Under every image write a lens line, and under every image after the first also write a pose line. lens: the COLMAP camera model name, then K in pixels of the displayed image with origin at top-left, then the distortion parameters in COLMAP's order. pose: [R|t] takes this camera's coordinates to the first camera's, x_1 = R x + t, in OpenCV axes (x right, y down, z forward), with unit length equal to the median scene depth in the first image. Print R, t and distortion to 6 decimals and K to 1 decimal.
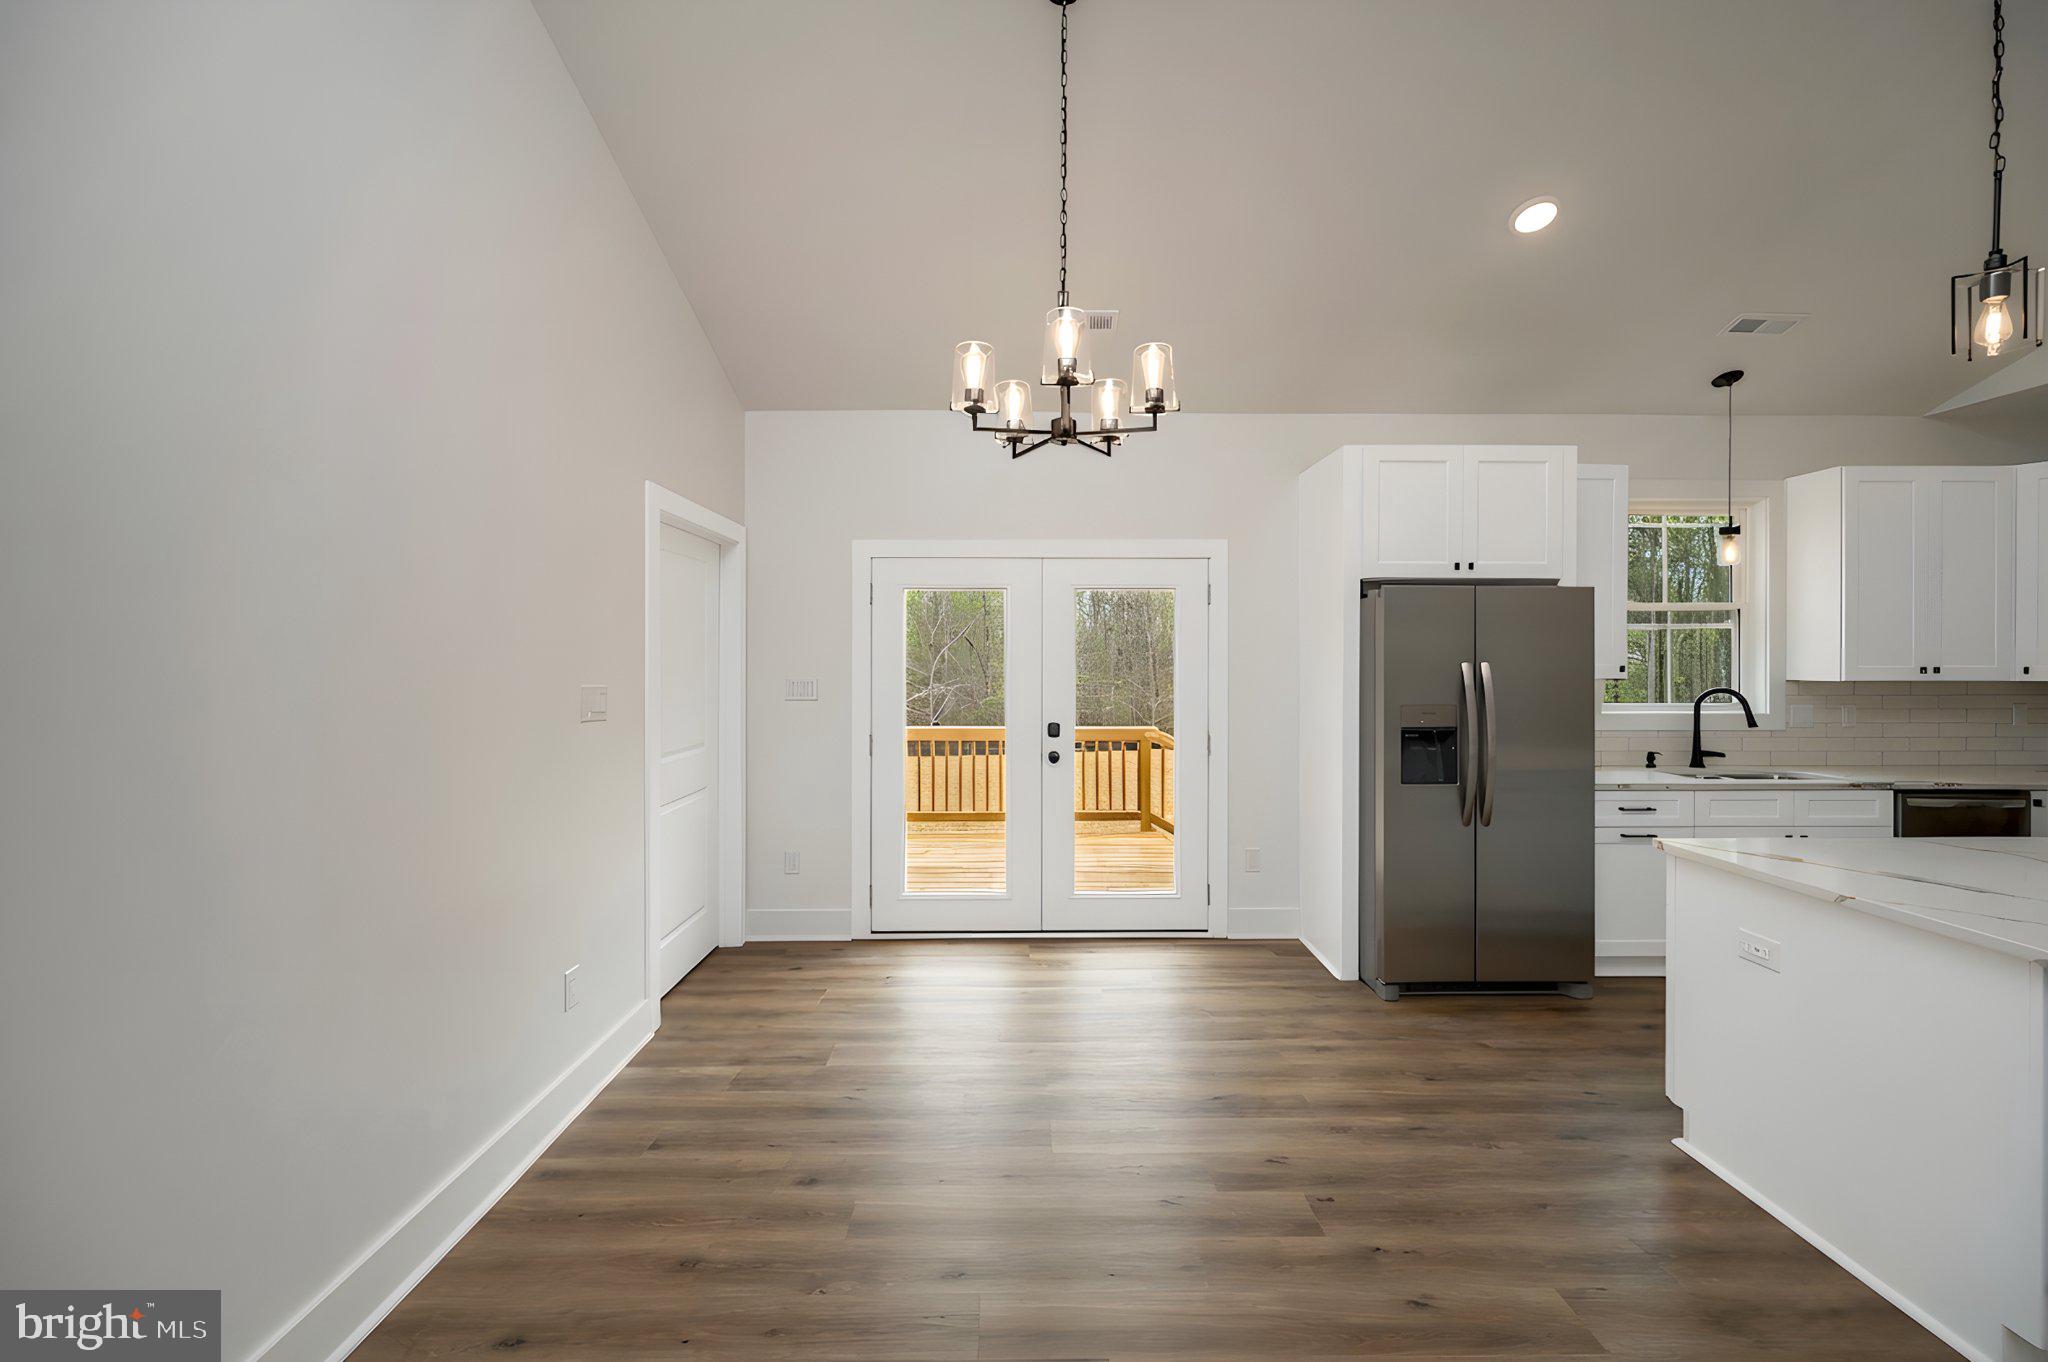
lens RADIAL K [[779.8, 0, 1022.3], [0, 779.8, 667.7], [0, 0, 1]] dist [0.000329, 0.000043]
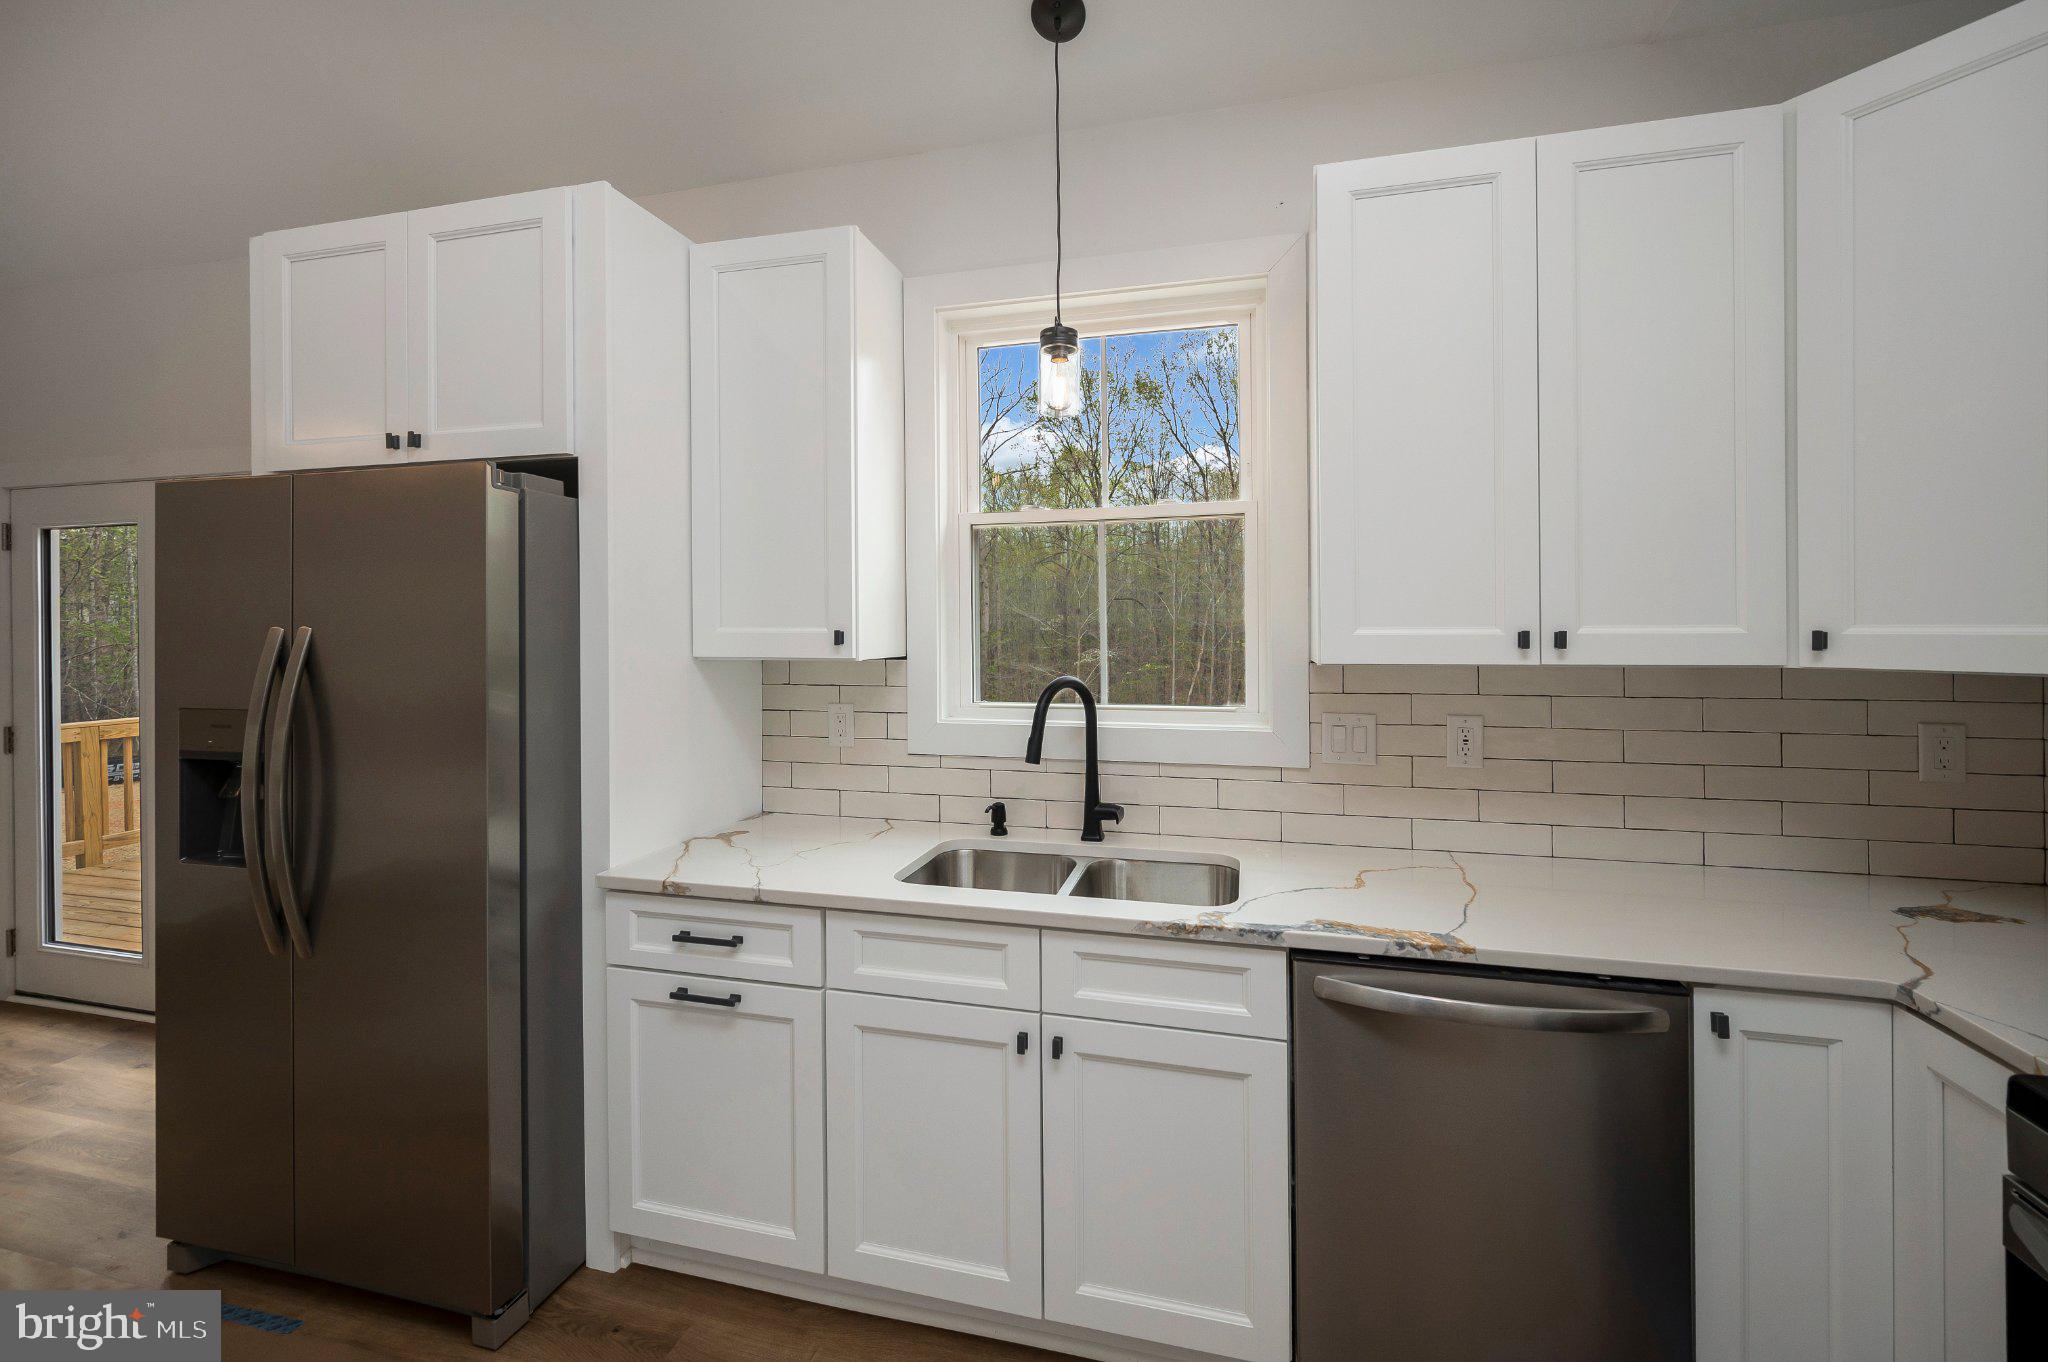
lens RADIAL K [[835.4, 0, 1033.1], [0, 835.4, 601.5], [0, 0, 1]] dist [0.000851, 0.000222]
pose [[0.966439, -0.008410, -0.256760, 1.021769], [0.003583, 0.999808, -0.019259, -0.008956], [0.256872, 0.017693, 0.966283, 0.517761]]
